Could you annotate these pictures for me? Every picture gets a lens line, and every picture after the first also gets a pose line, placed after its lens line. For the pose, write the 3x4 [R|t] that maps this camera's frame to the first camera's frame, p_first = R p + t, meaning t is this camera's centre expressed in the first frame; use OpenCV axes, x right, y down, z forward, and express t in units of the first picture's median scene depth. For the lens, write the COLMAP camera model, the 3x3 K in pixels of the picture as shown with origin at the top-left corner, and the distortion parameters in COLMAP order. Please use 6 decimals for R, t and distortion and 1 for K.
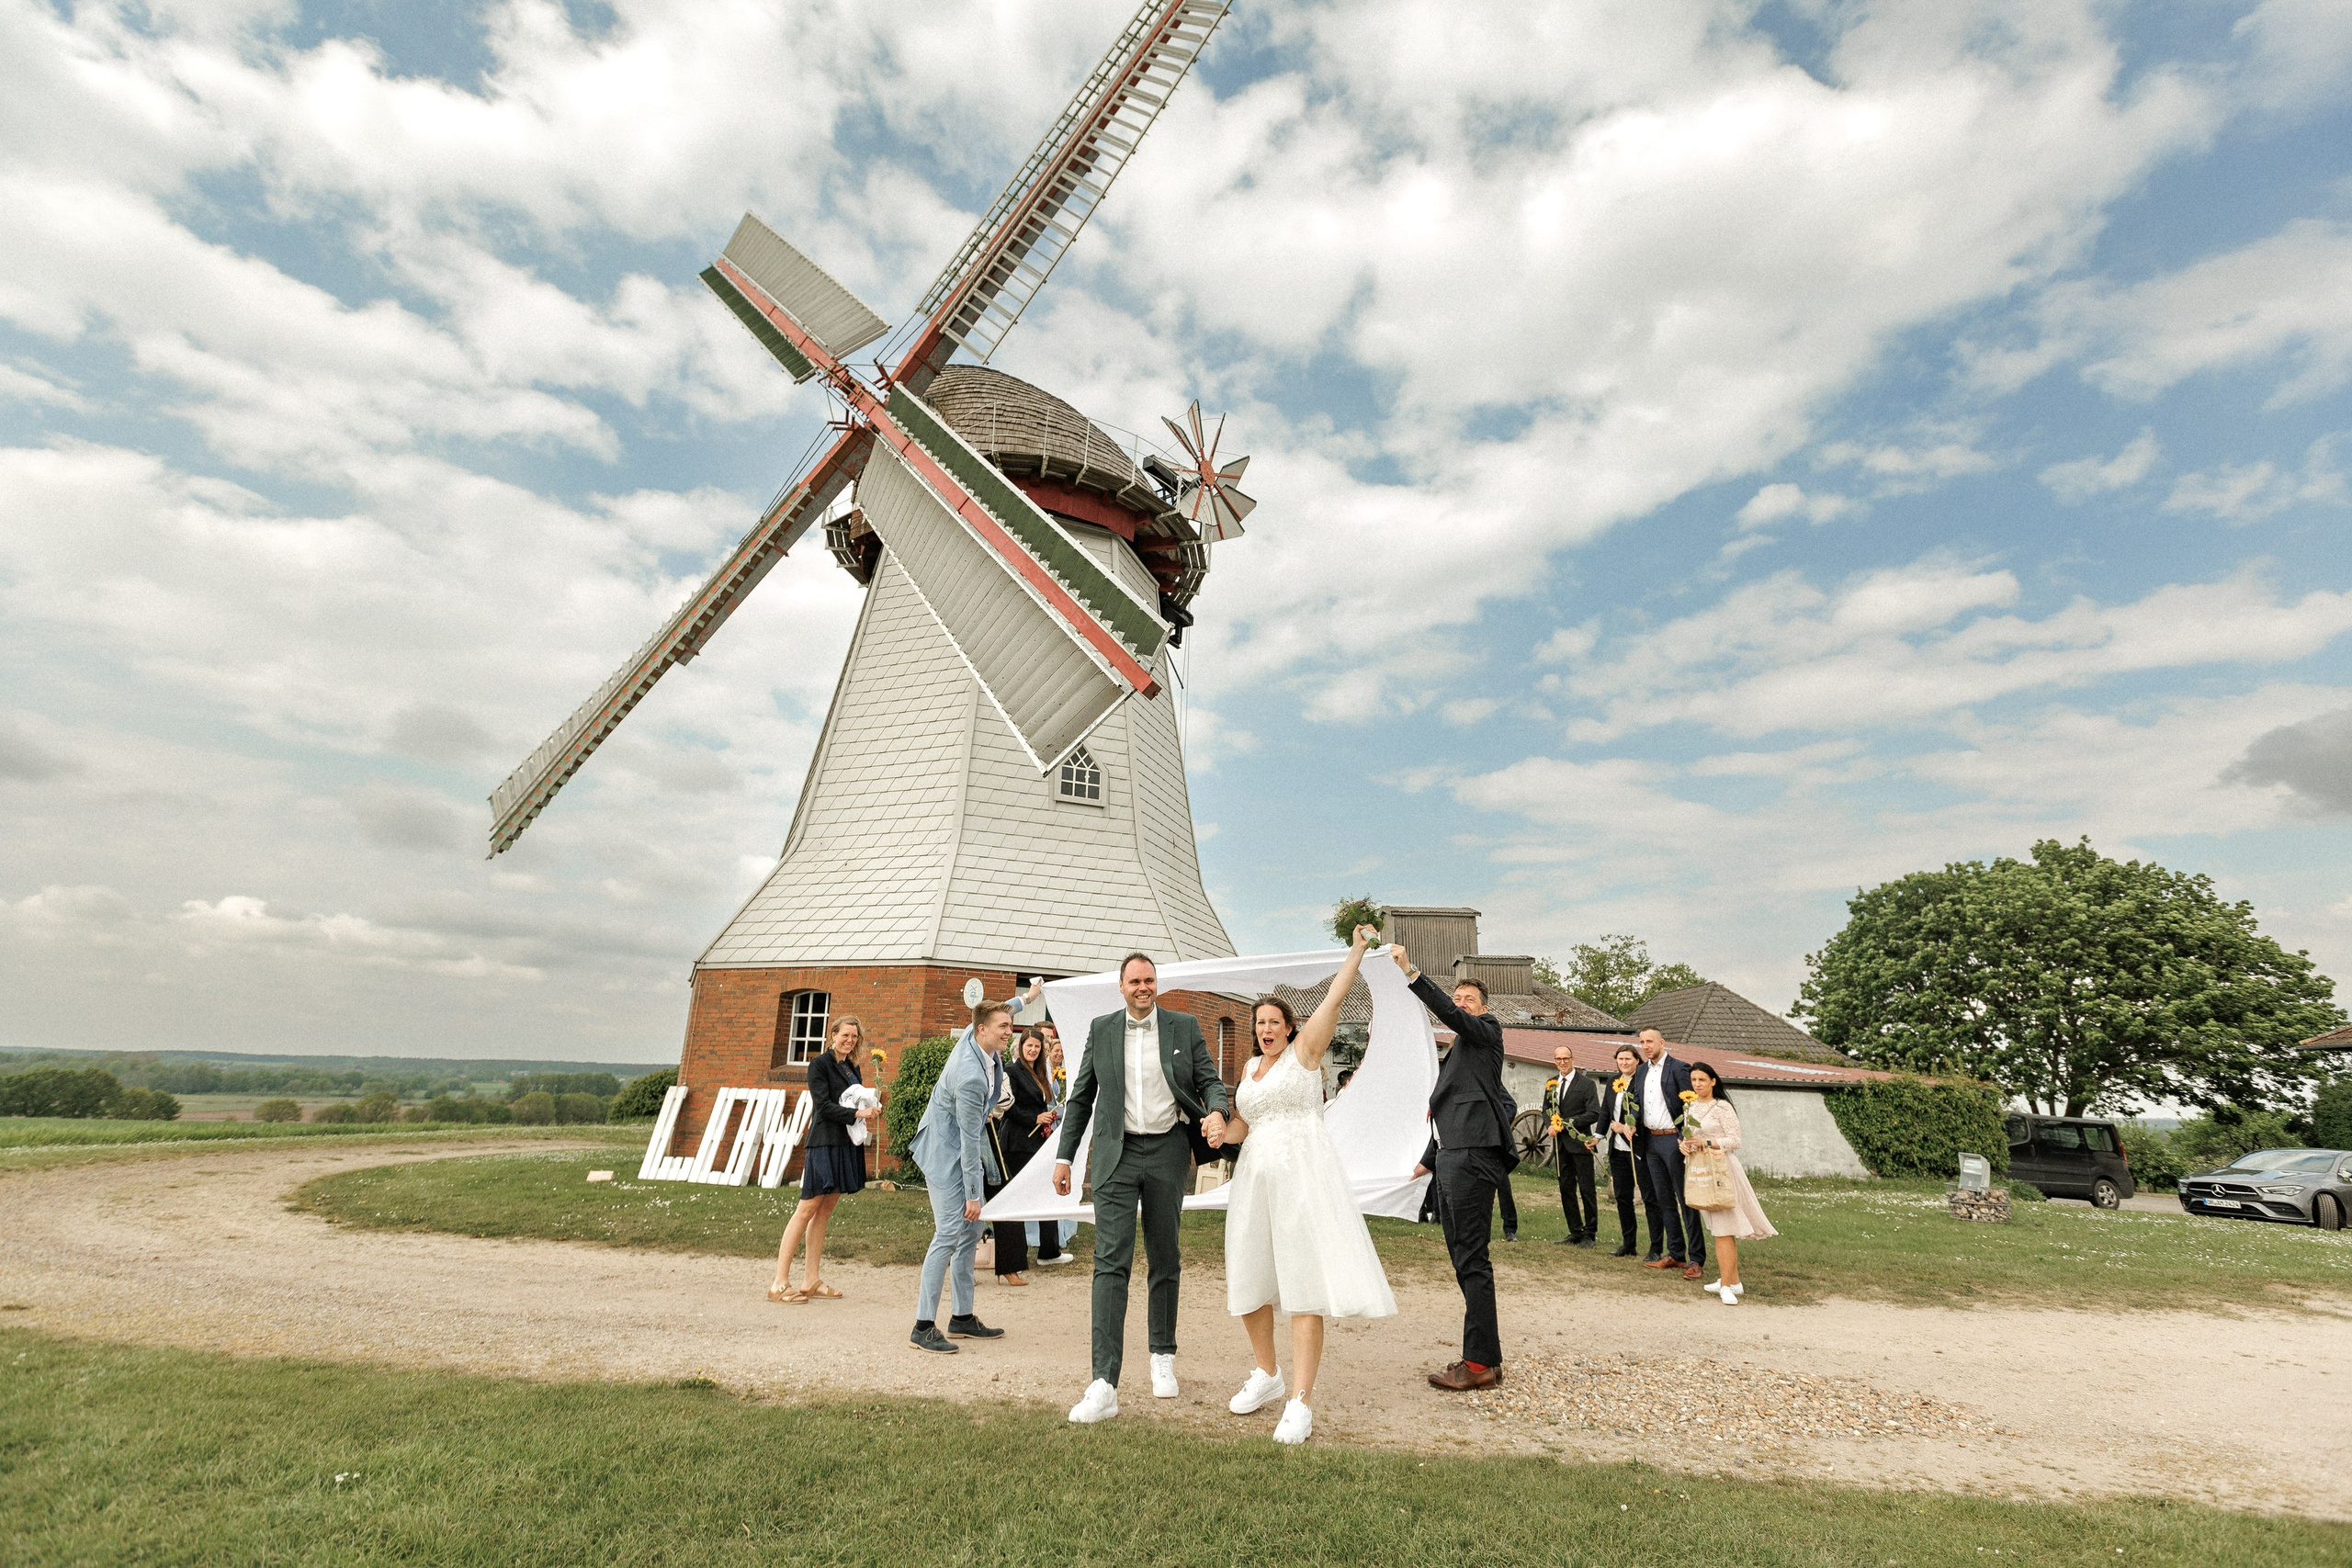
lens RADIAL K [[1026.2, 0, 1162.0], [0, 1026.2, 776.0], [0, 0, 1]] dist [0.003704, 0.001170]
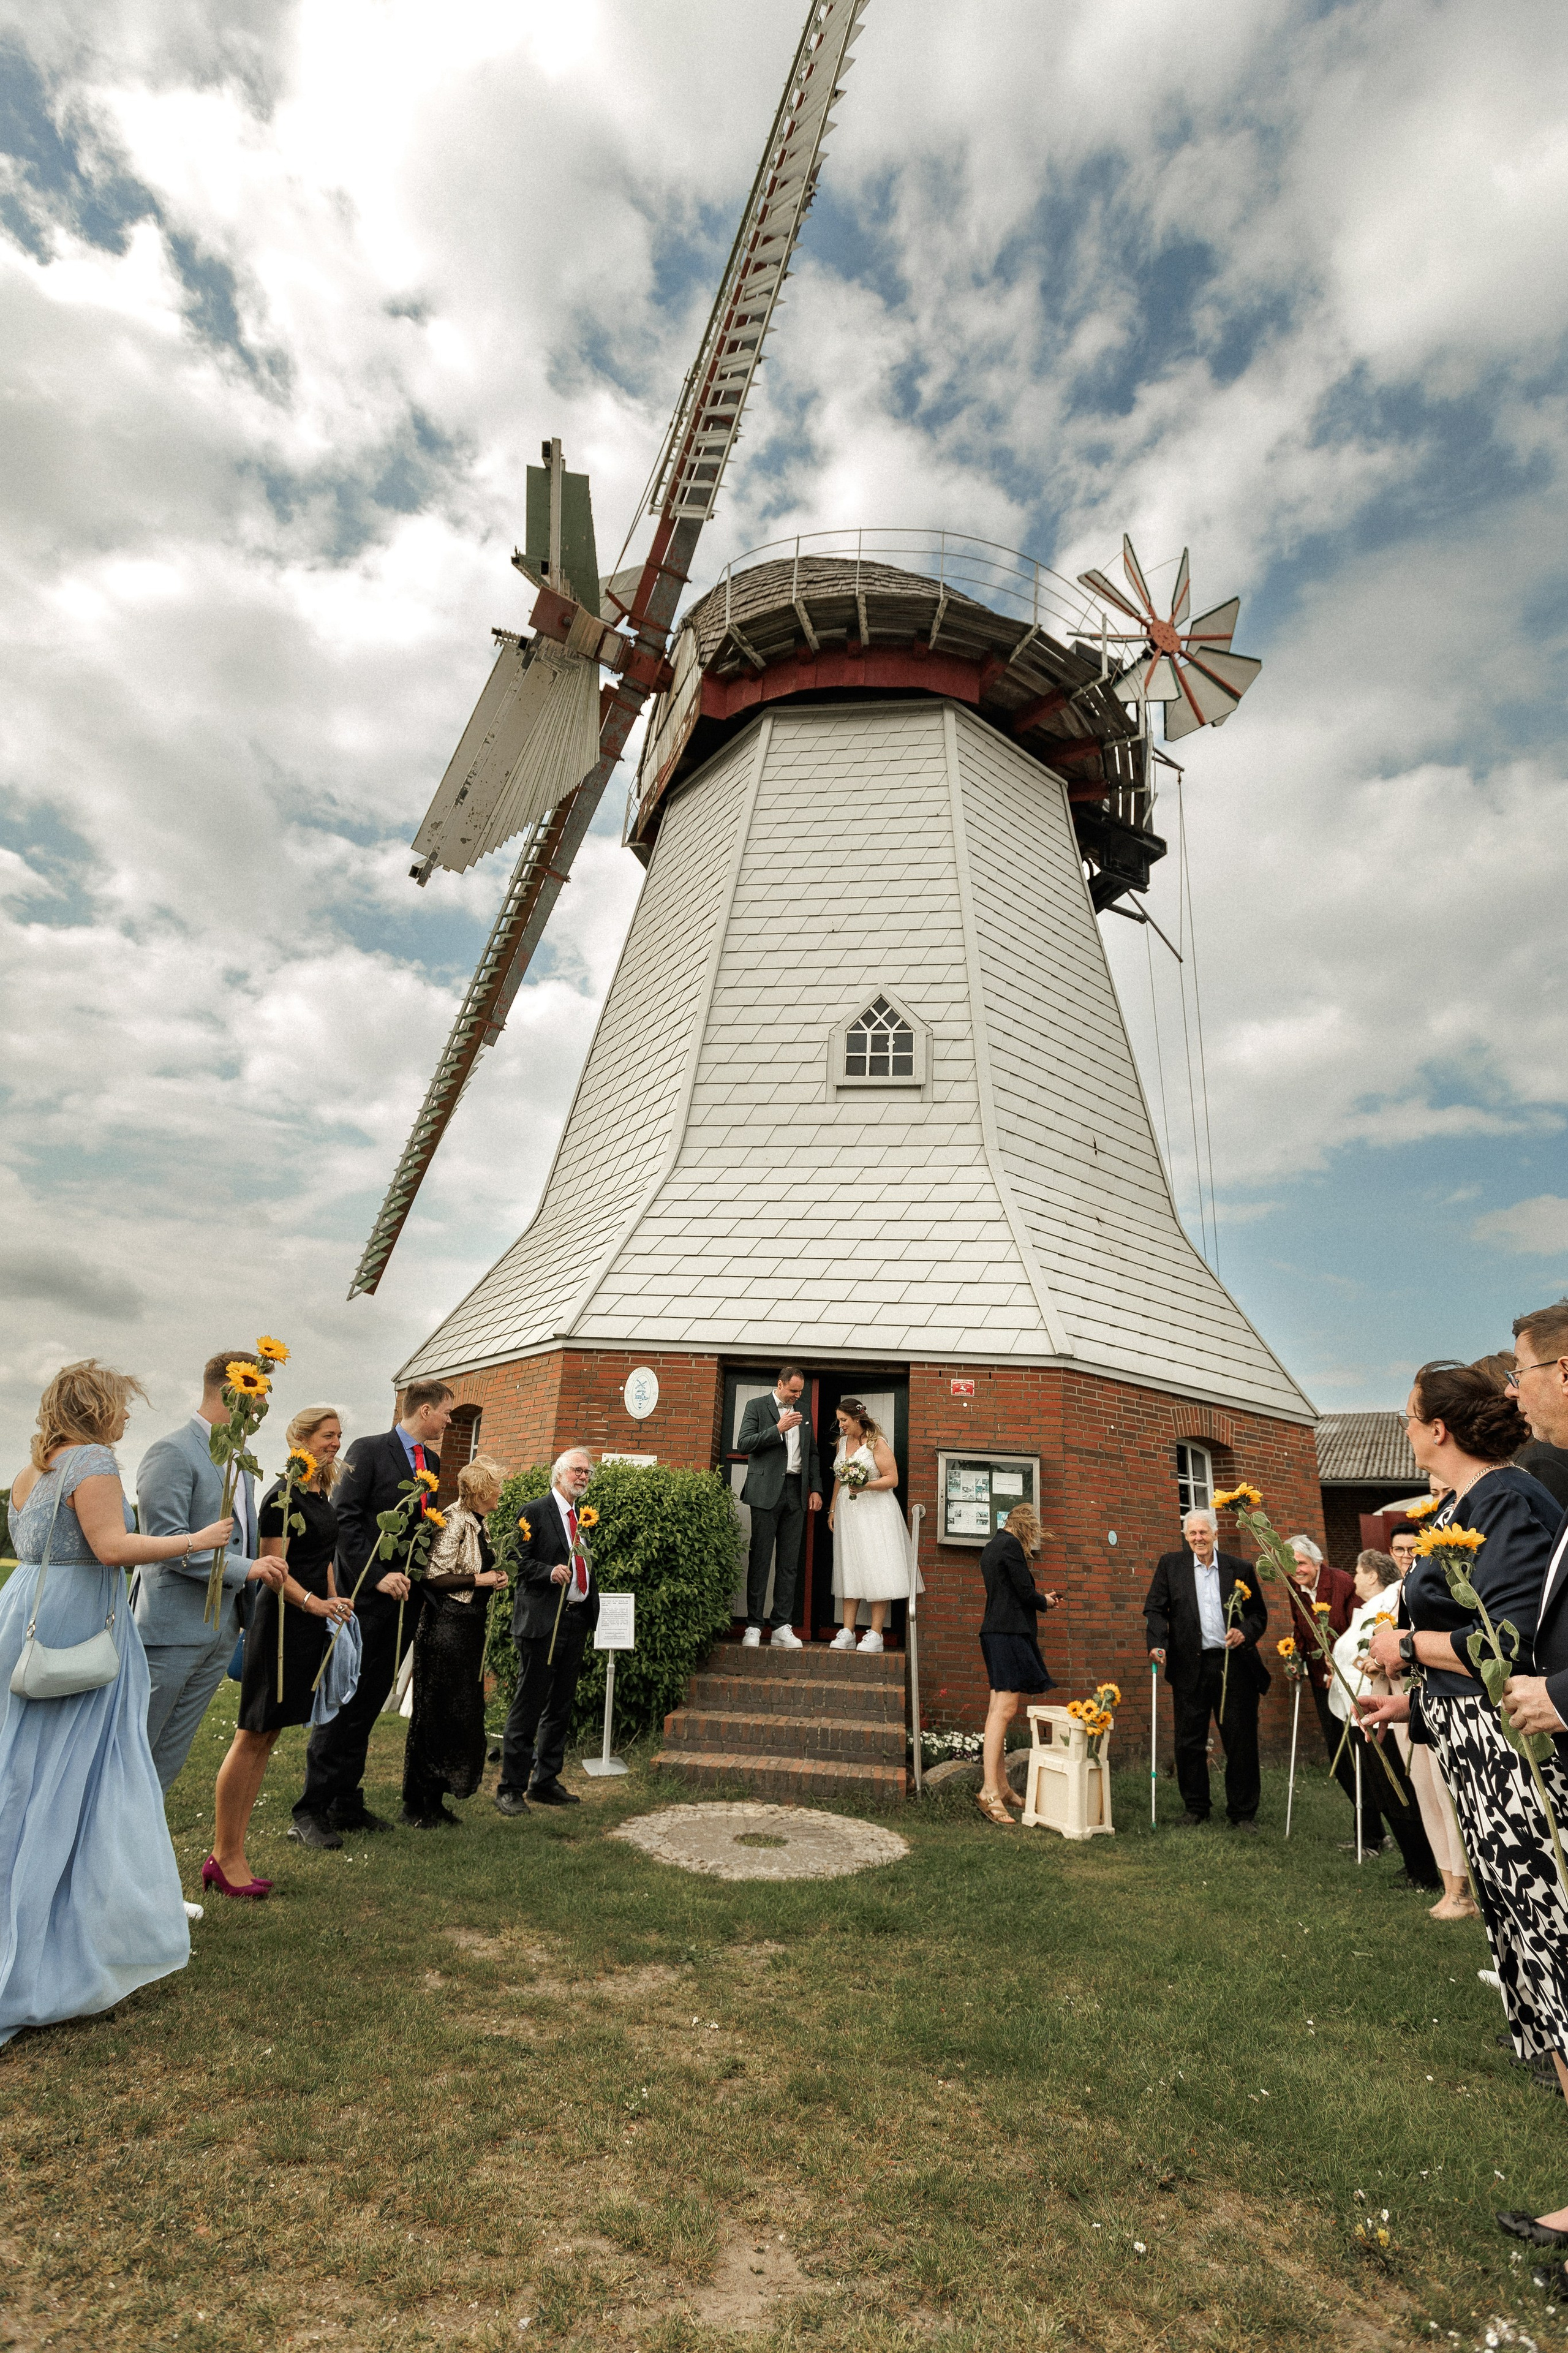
lens RADIAL K [[1061.6, 0, 782.7], [0, 1061.6, 1188.9], [0, 0, 1]] dist [-0.004154, 0.003018]
pose [[0.858420, -0.156327, -0.488546, 0.163493], [0.121160, 0.987272, -0.103023, 0.141793], [0.498433, 0.029245, 0.866435, 0.433283]]
